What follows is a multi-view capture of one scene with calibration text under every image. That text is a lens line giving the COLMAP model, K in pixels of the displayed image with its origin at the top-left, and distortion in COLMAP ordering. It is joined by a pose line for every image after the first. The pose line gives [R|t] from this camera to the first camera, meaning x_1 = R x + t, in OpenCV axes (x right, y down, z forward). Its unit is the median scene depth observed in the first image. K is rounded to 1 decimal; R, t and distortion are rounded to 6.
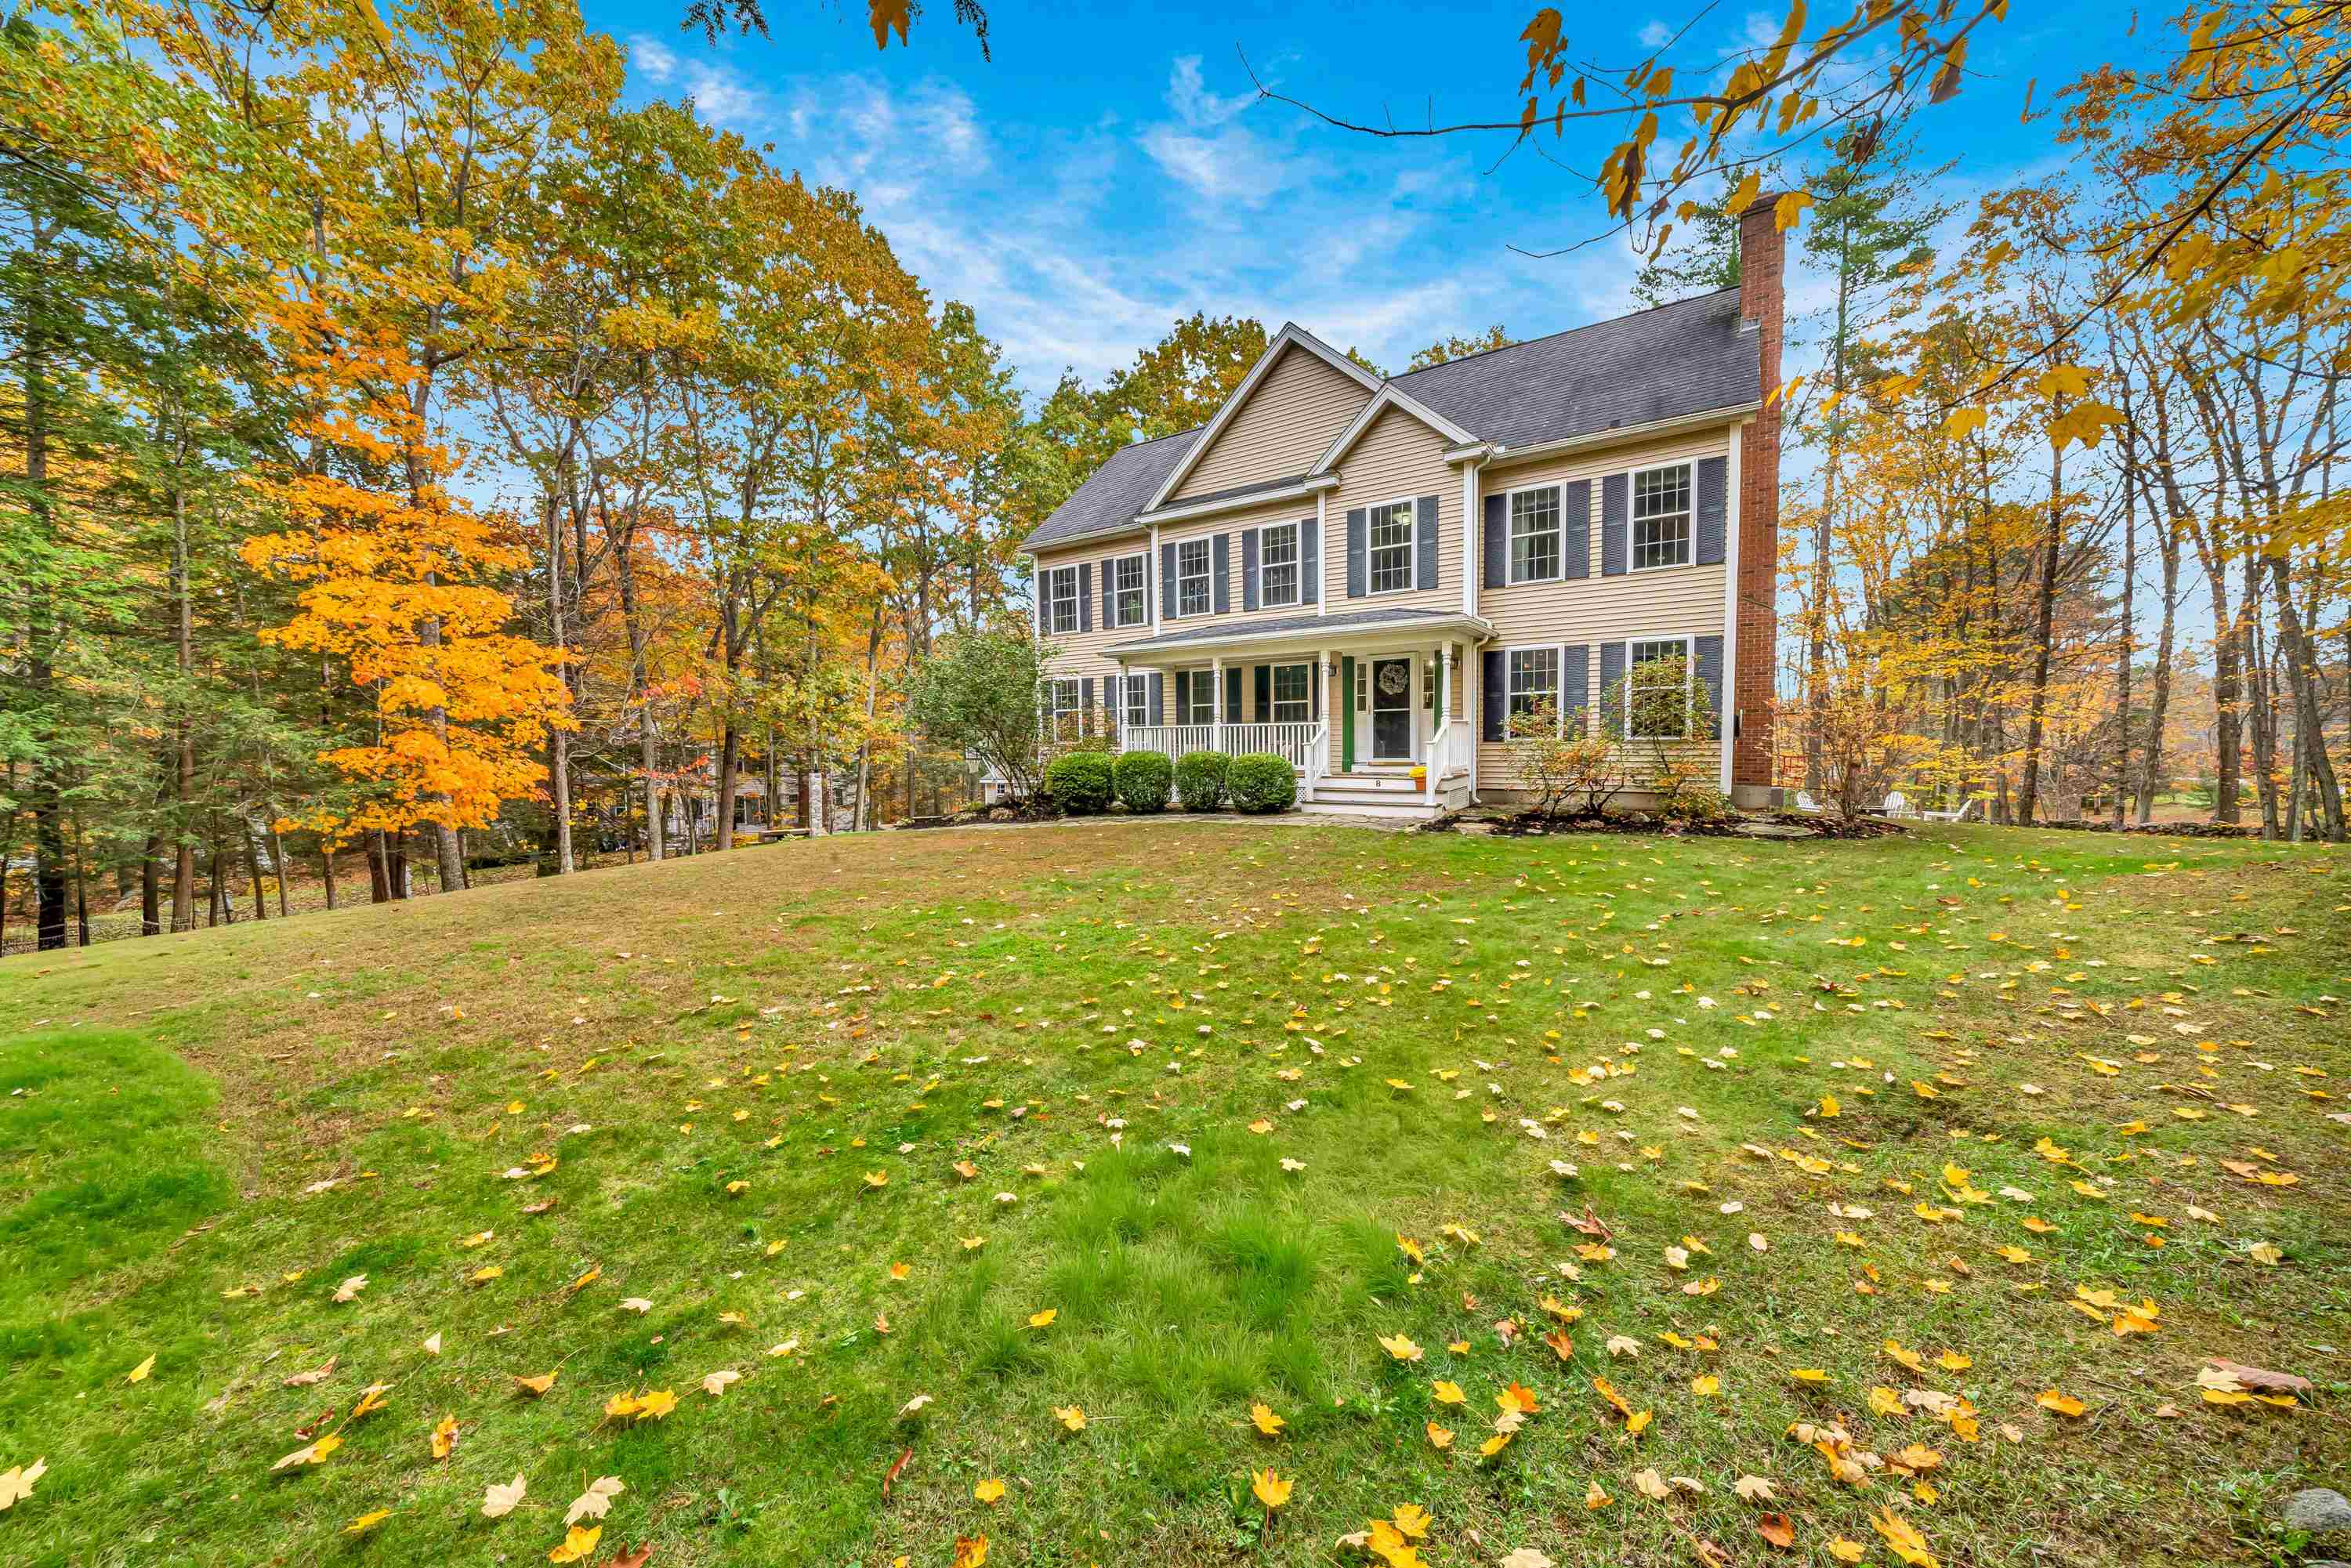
lens RADIAL K [[810.4, 0, 1164.1], [0, 810.4, 782.2], [0, 0, 1]] dist [0.009753, 0.000011]
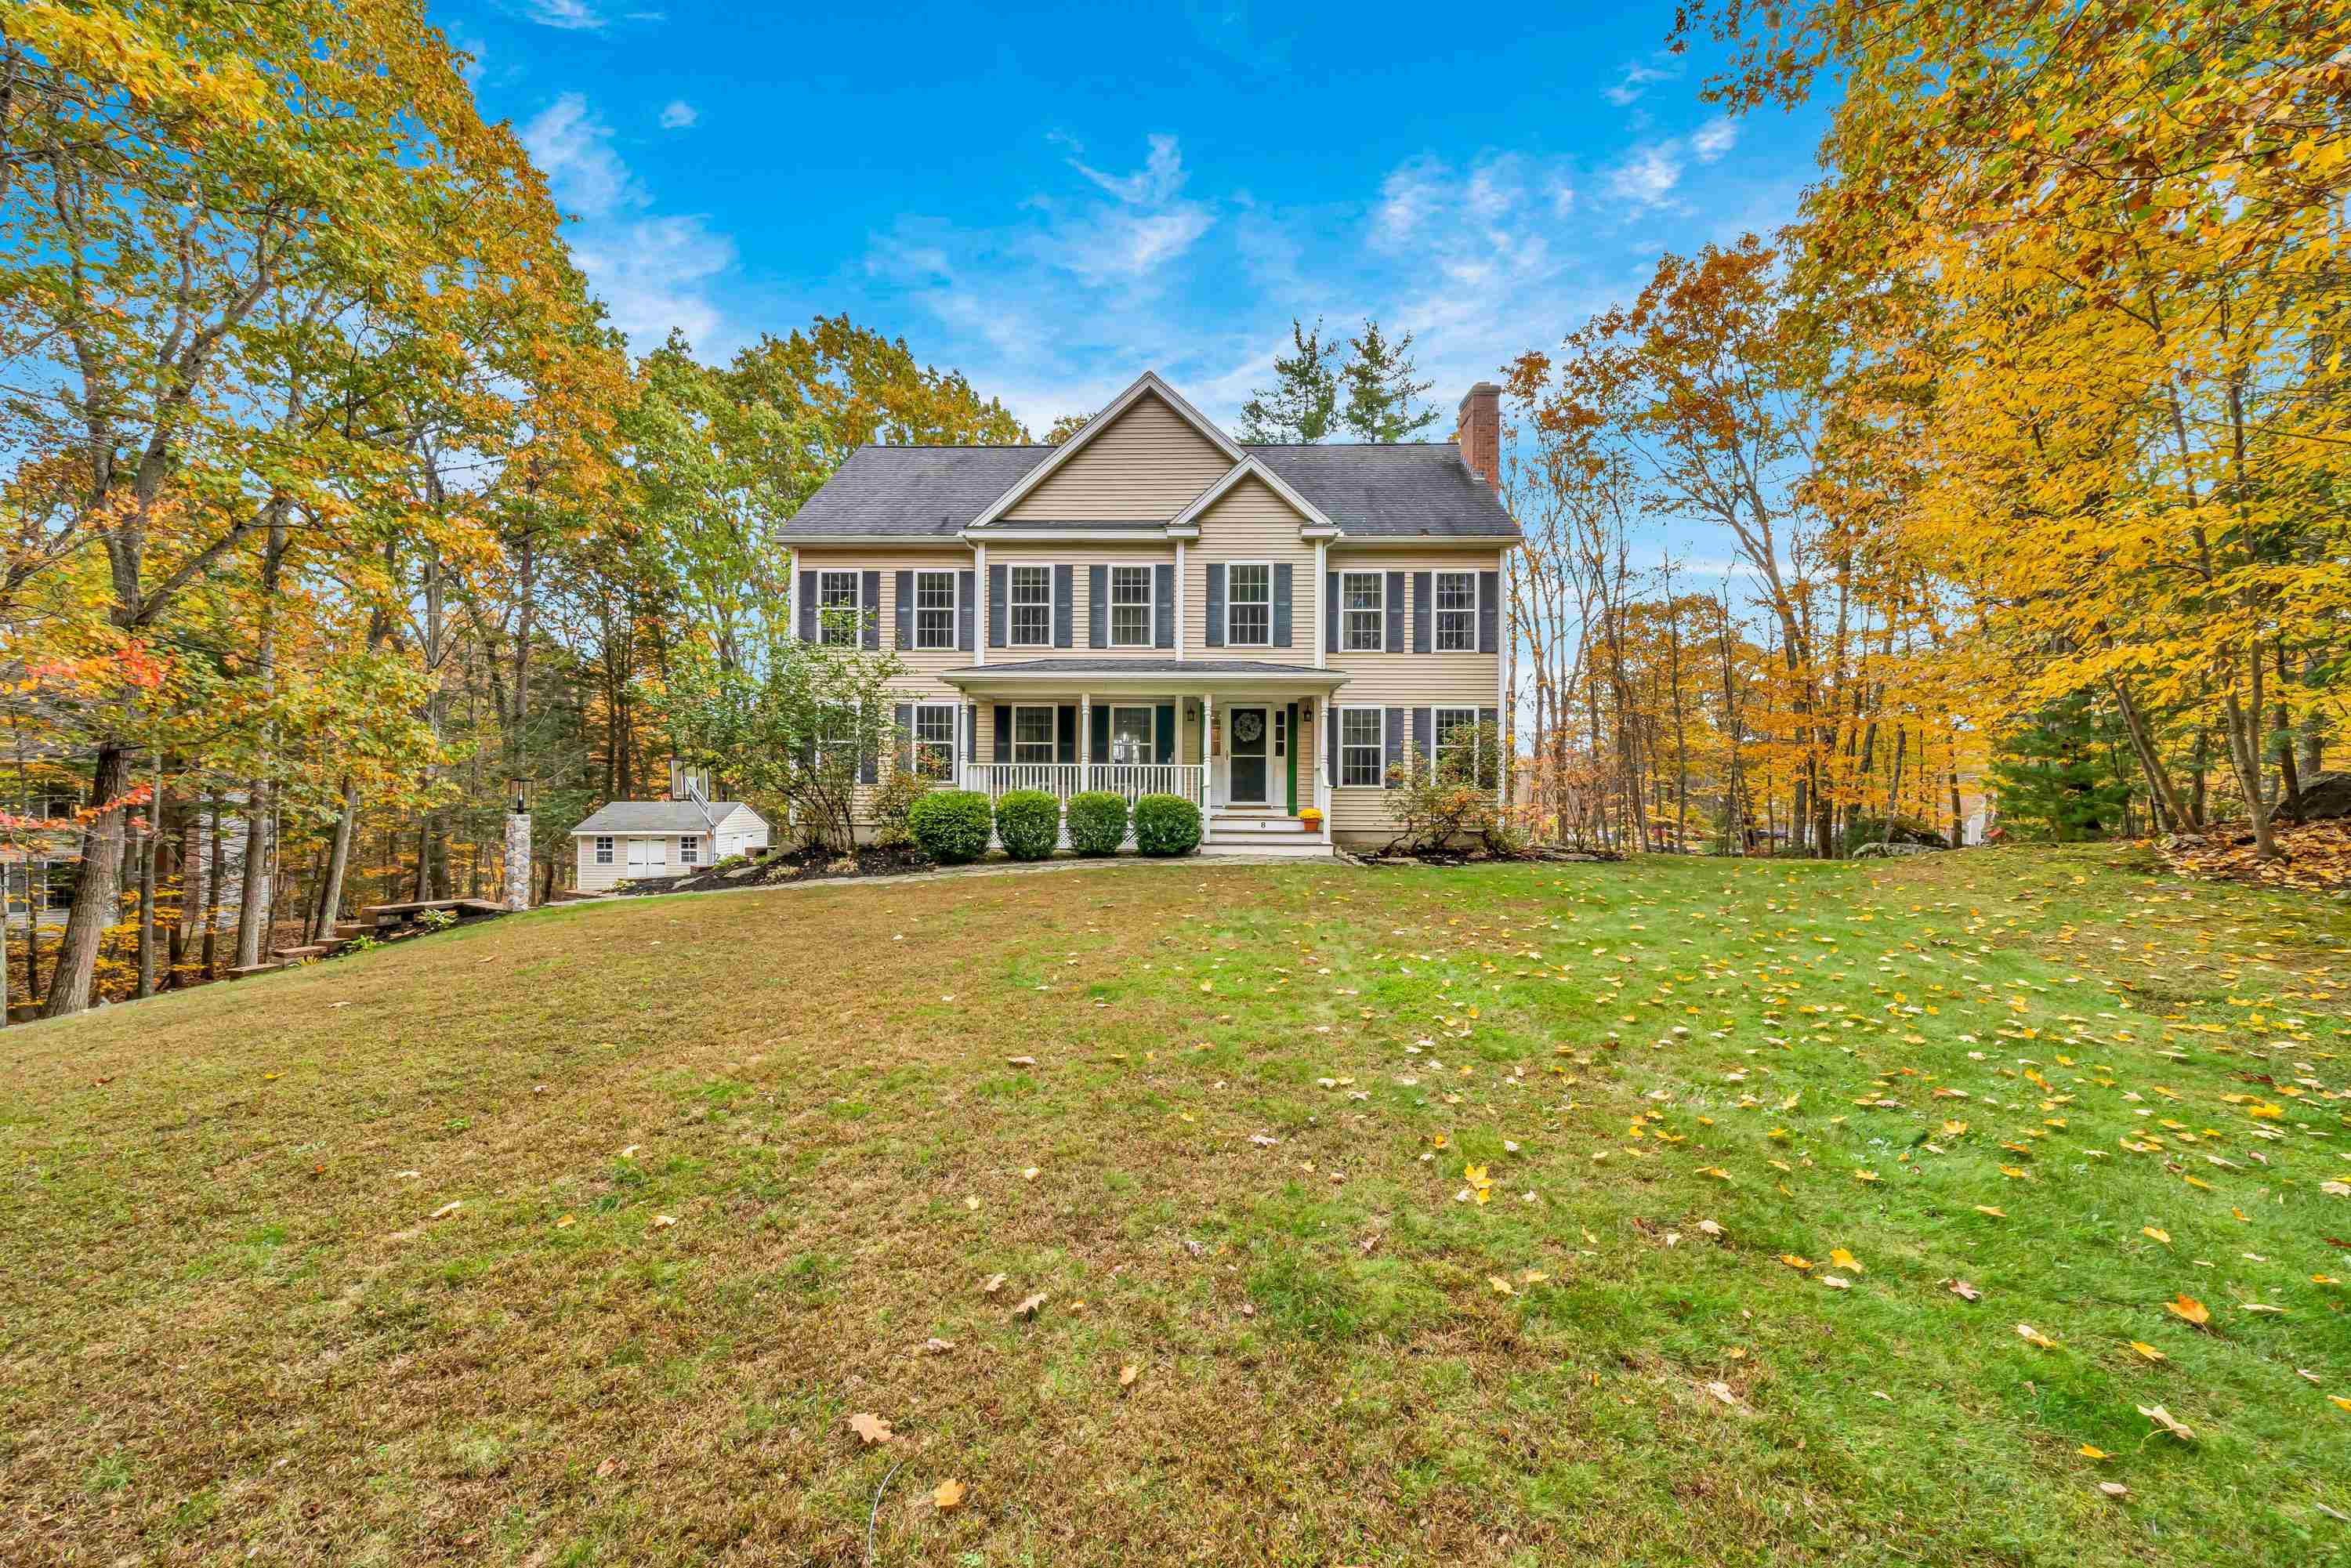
lens RADIAL K [[810.4, 0, 1179.5], [0, 810.4, 785.3], [0, 0, 1]] dist [0.009753, 0.000011]
pose [[0.847393, 0.022118, 0.530506, -0.343412], [0.009032, 0.998387, -0.056052, 0.007332], [-0.530890, 0.052289, 0.845826, 0.150931]]
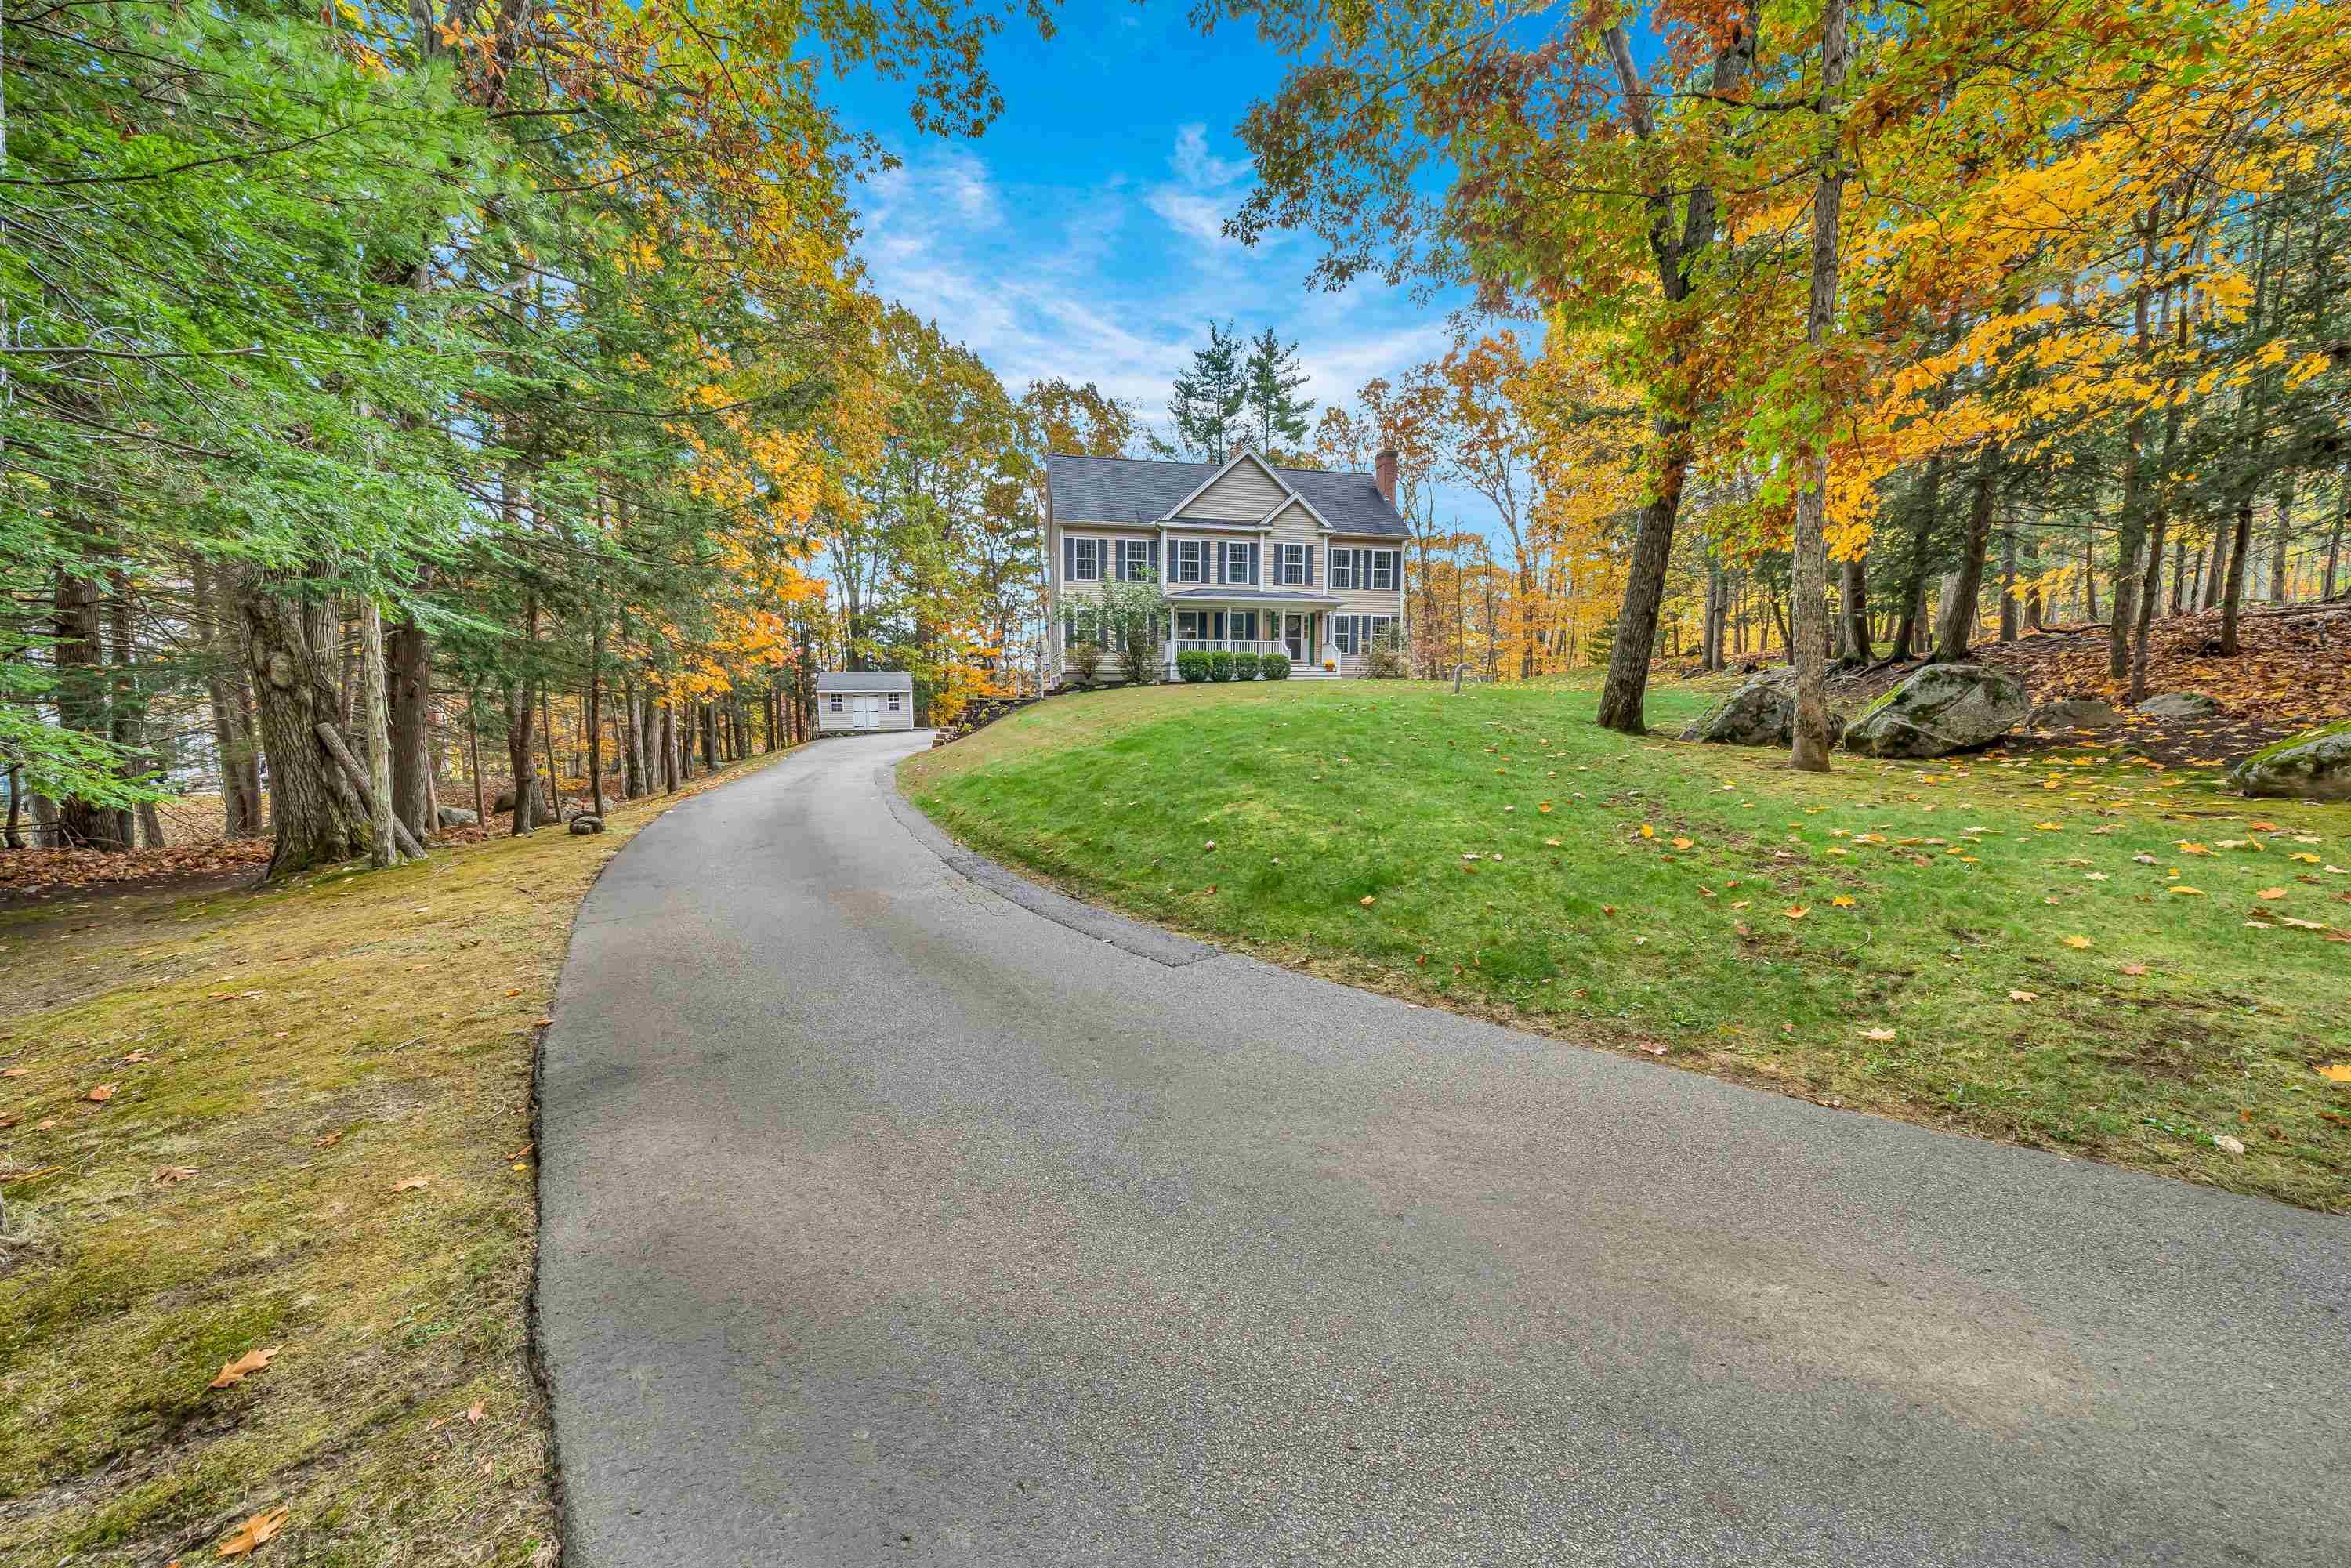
lens RADIAL K [[810.4, 0, 1182.3], [0, 810.4, 776.5], [0, 0, 1]] dist [0.009753, 0.000011]
pose [[0.695821, -0.060366, 0.715674, -1.501103], [0.030177, 0.998039, 0.054844, 0.155140], [-0.717581, -0.016565, 0.696278, -0.330321]]
